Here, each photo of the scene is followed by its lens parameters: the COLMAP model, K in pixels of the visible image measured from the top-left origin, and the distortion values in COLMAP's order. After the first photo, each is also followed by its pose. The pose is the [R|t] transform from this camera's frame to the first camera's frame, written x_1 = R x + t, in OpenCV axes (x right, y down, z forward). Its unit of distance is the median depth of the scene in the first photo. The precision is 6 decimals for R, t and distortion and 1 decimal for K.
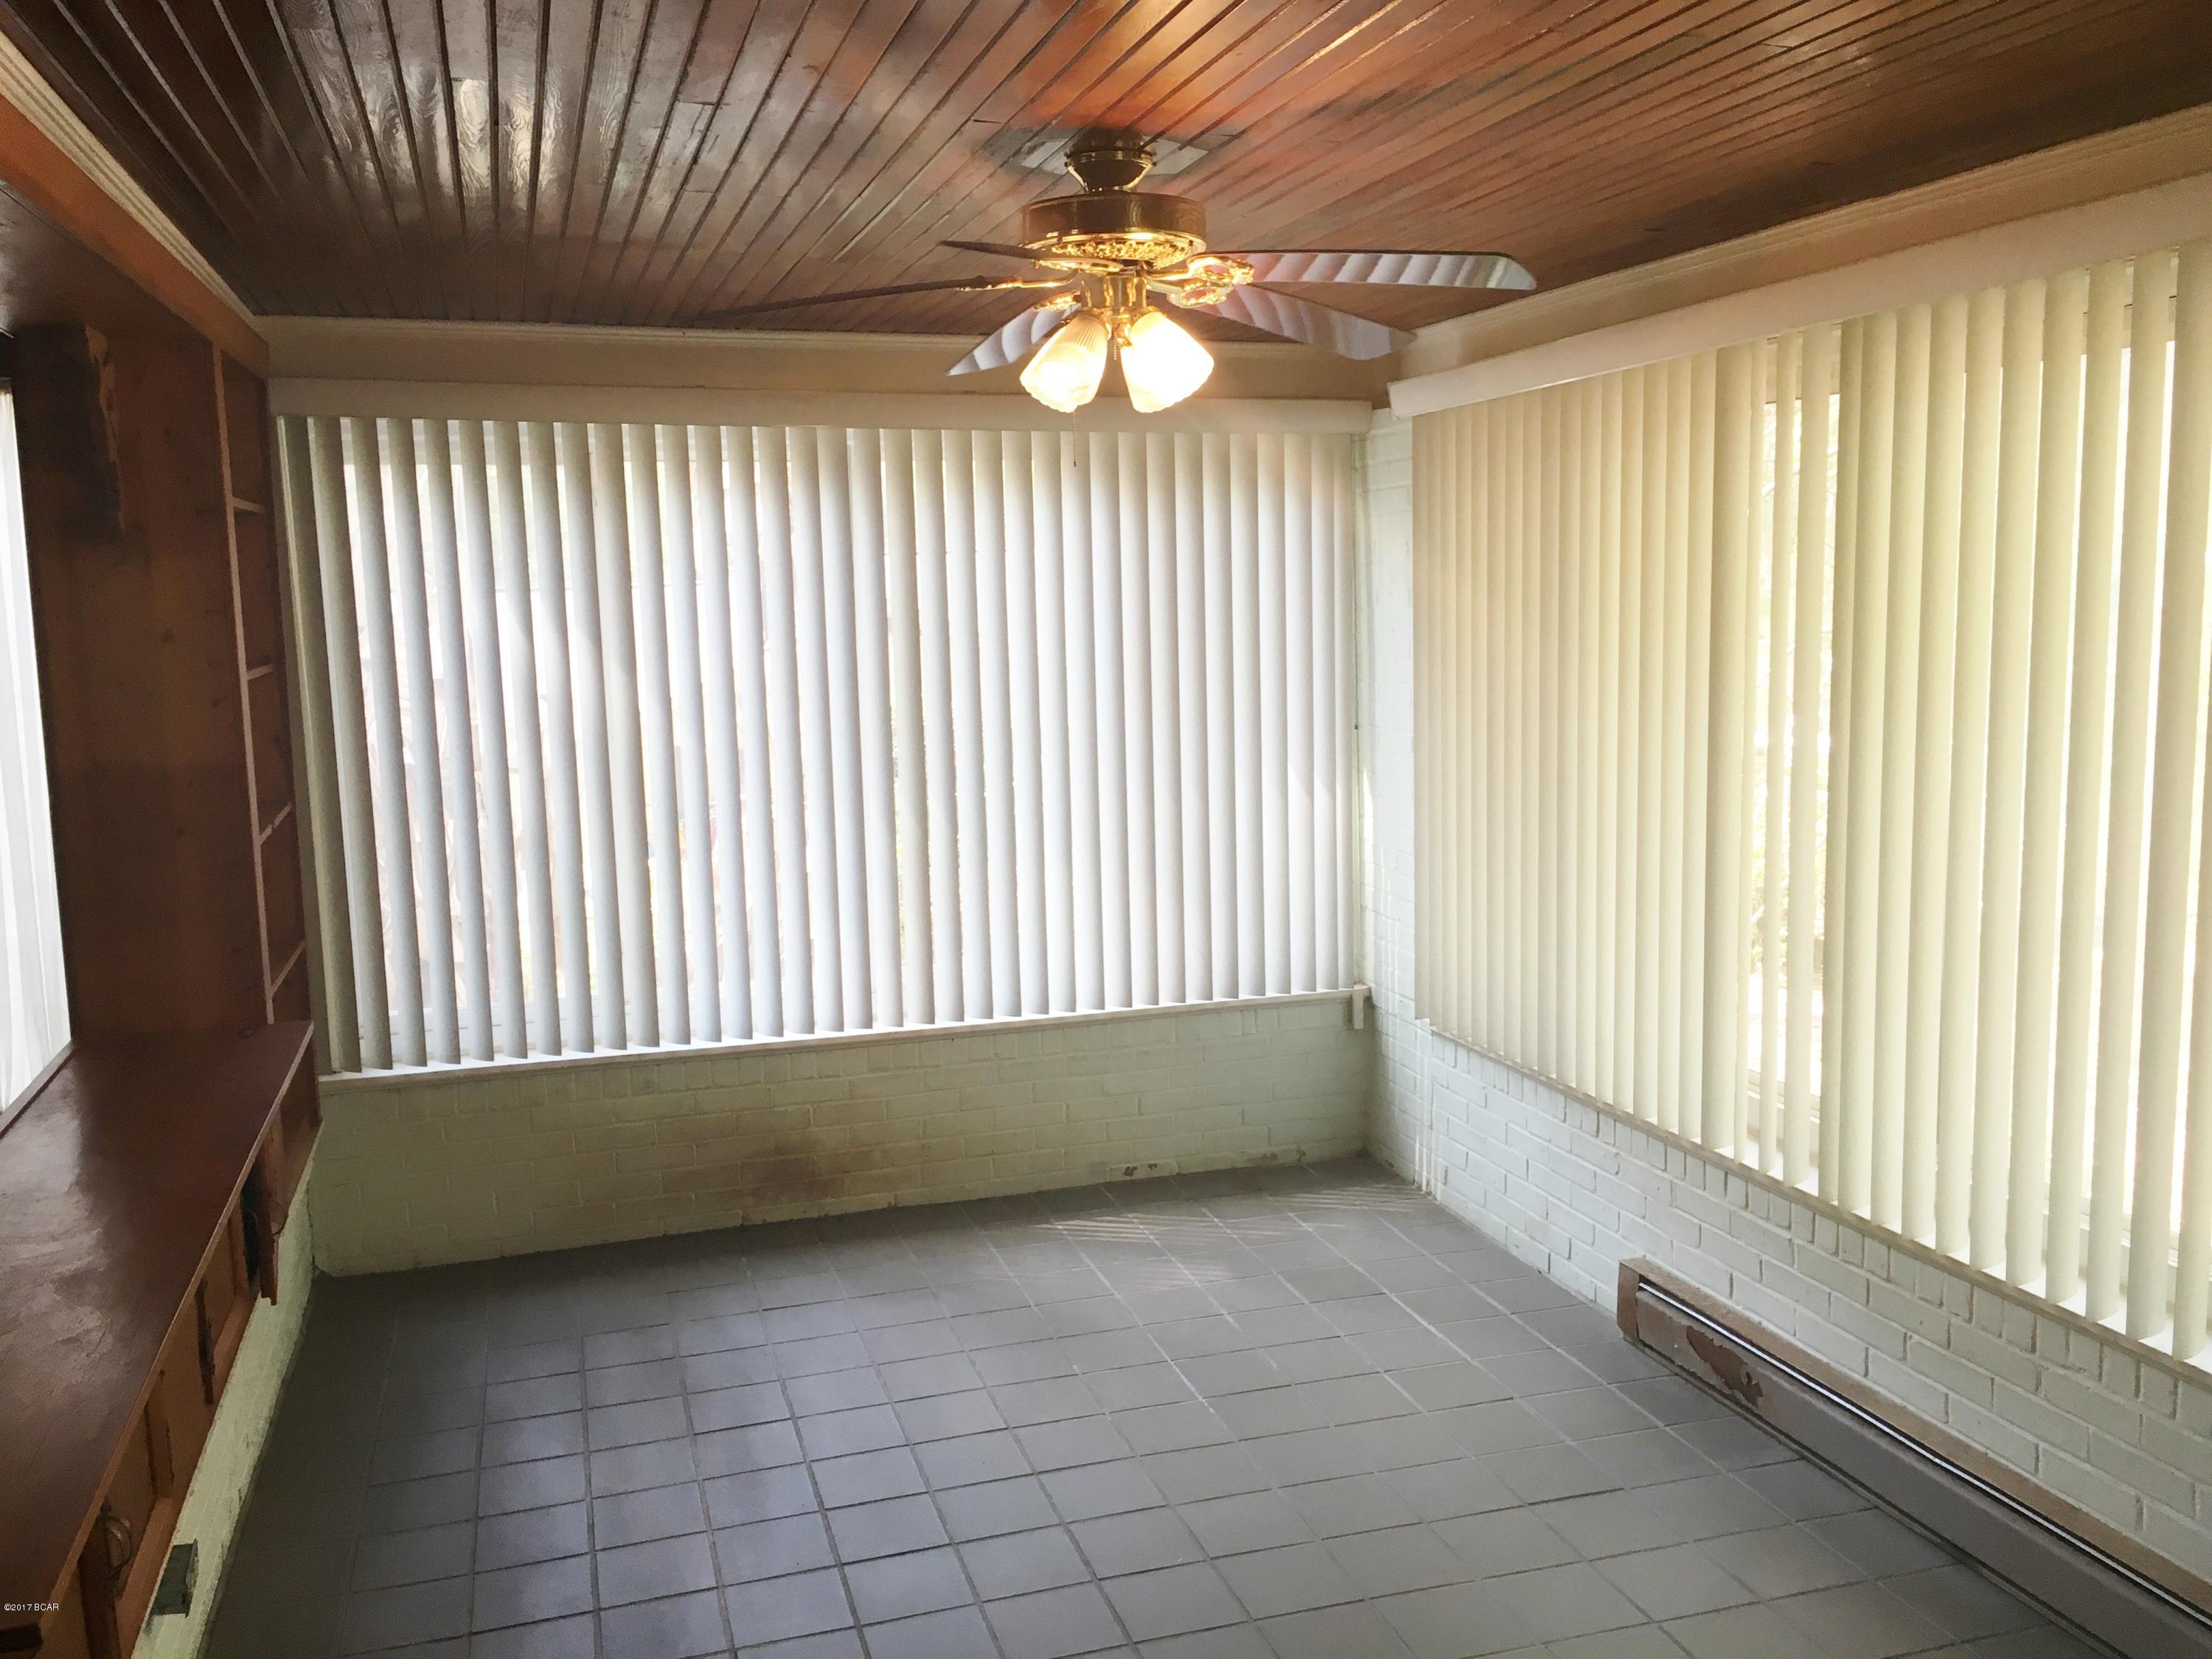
lens RADIAL K [[1892.2, 0, 1112.5], [0, 1892.2, 829.0], [0, 0, 1]] dist [0.078963, -0.111034]
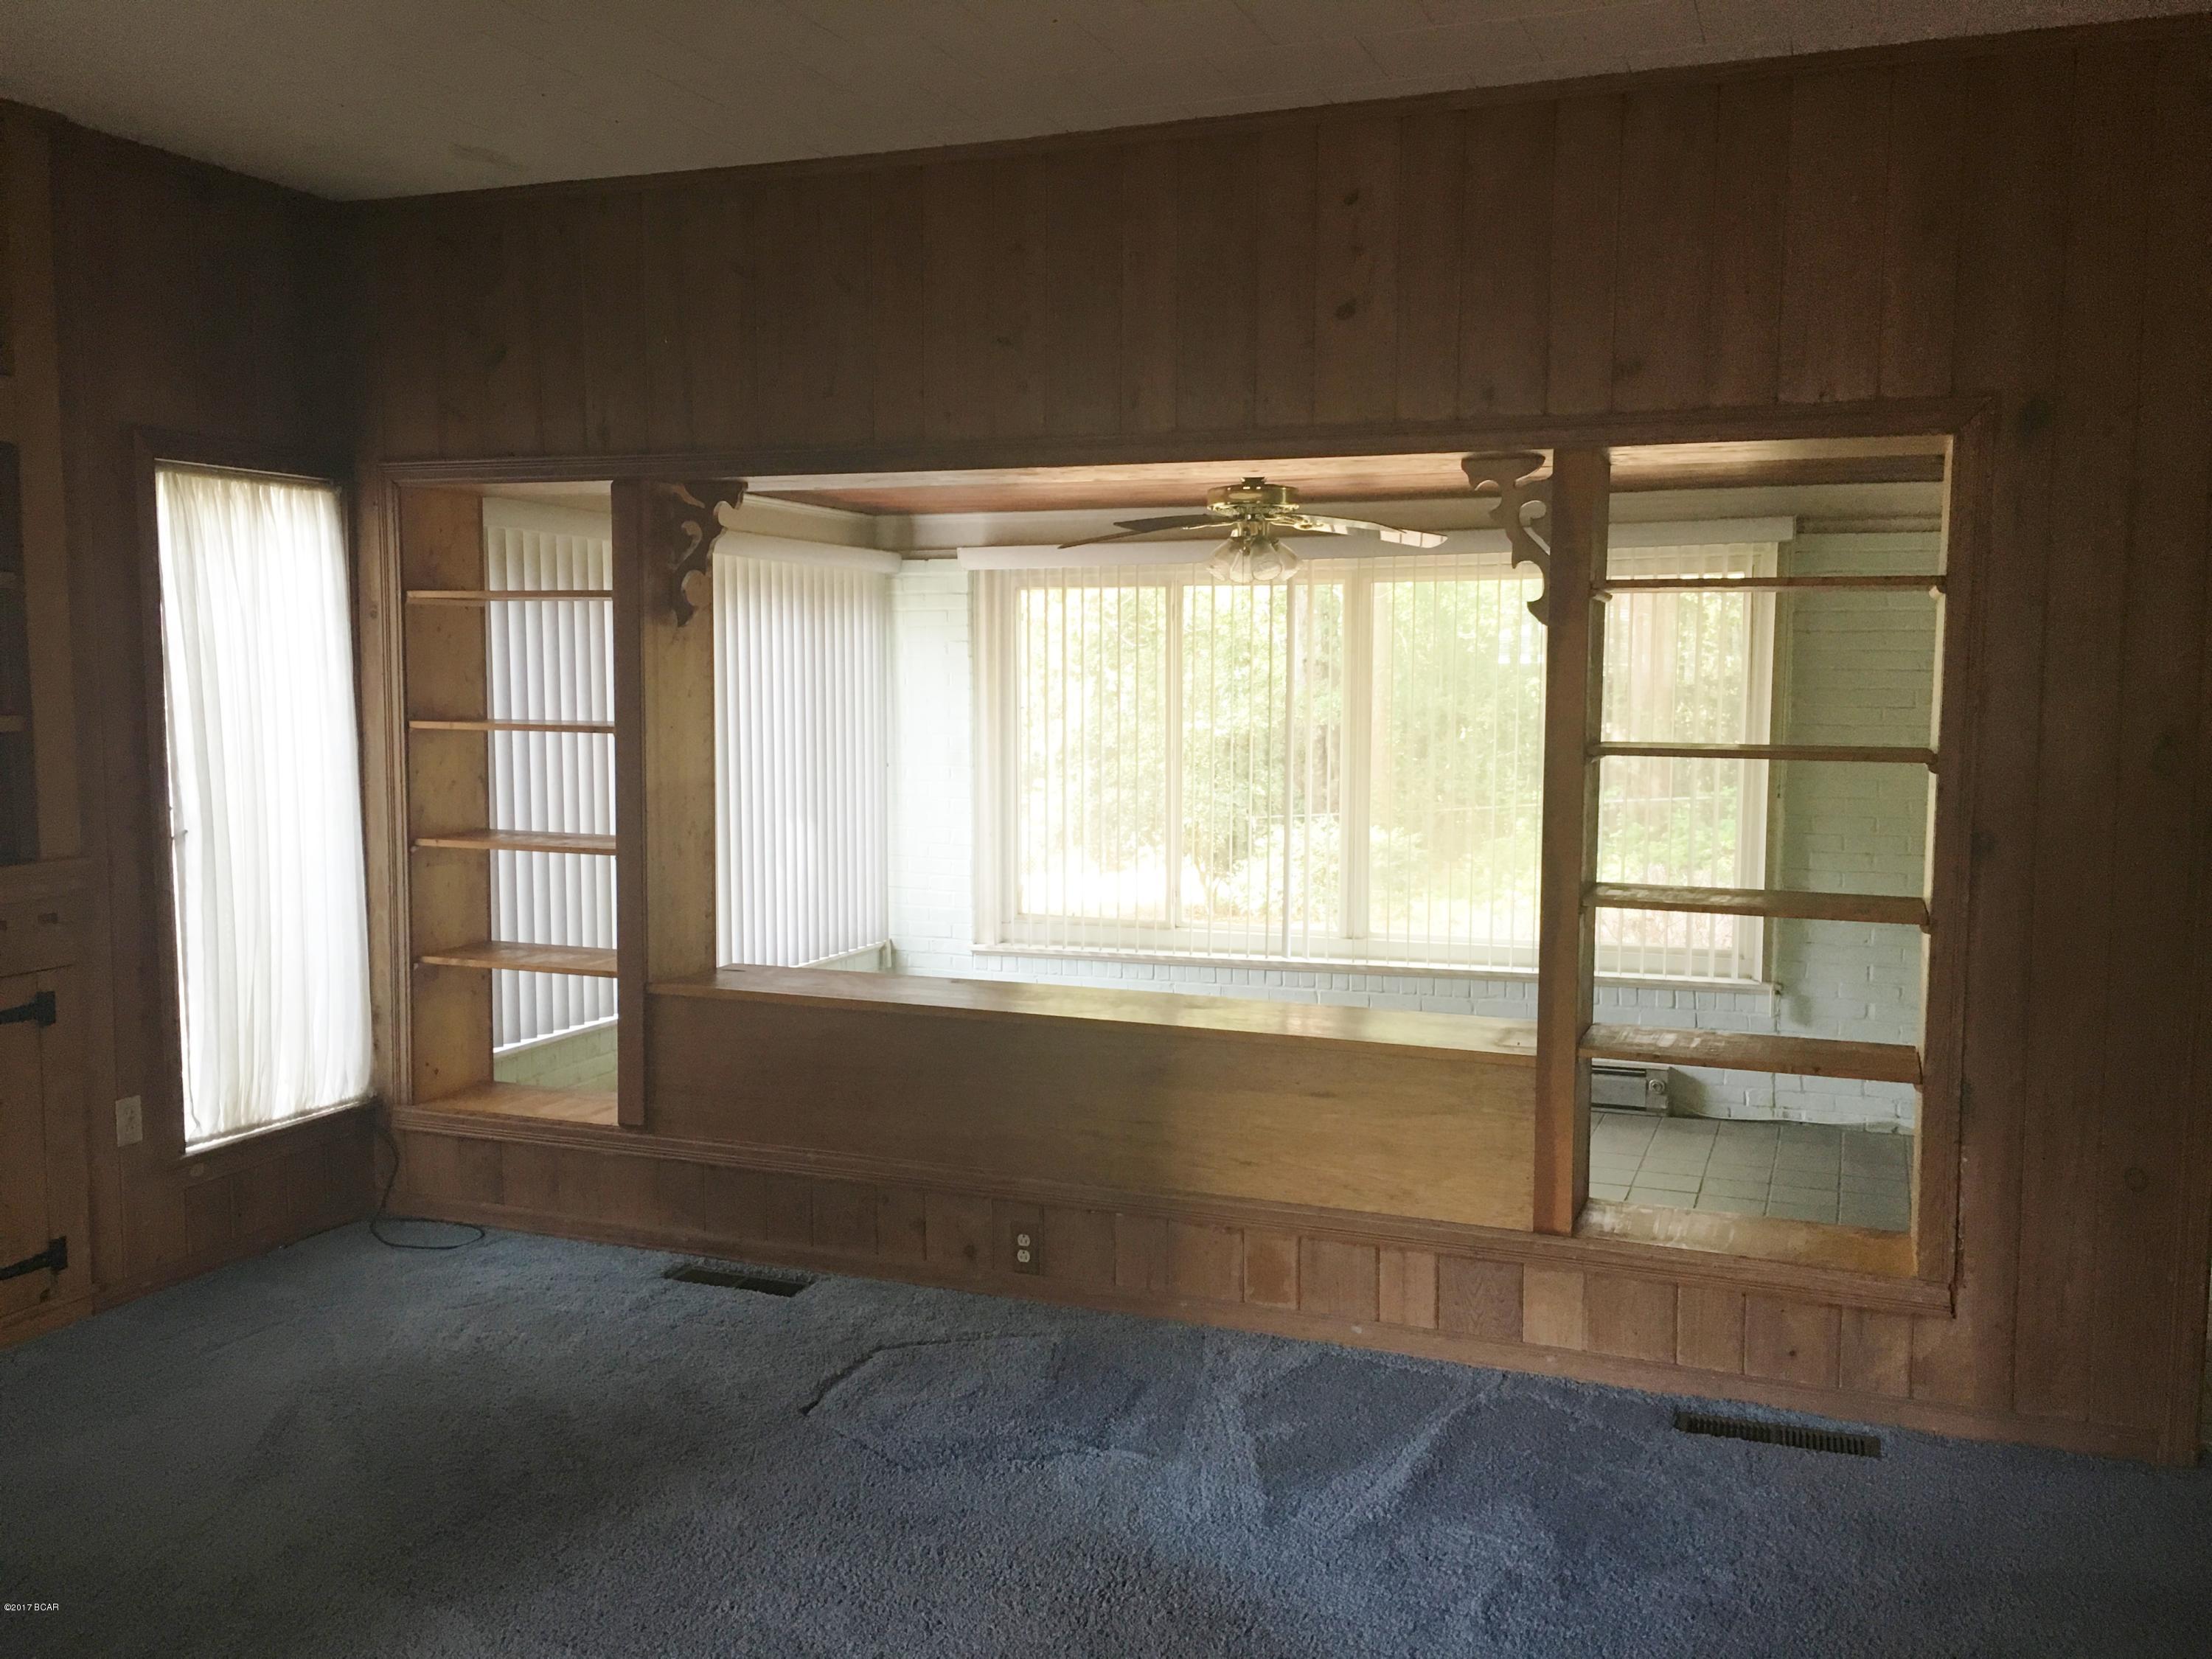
lens RADIAL K [[1892.2, 0, 1113.9], [0, 1892.2, 825.8], [0, 0, 1]] dist [0.078963, -0.111034]
pose [[0.635359, -0.045149, 0.770896, -1.117358], [0.090562, 0.995757, -0.016321, 0.040737], [-0.766889, 0.080184, 0.636752, -0.125572]]
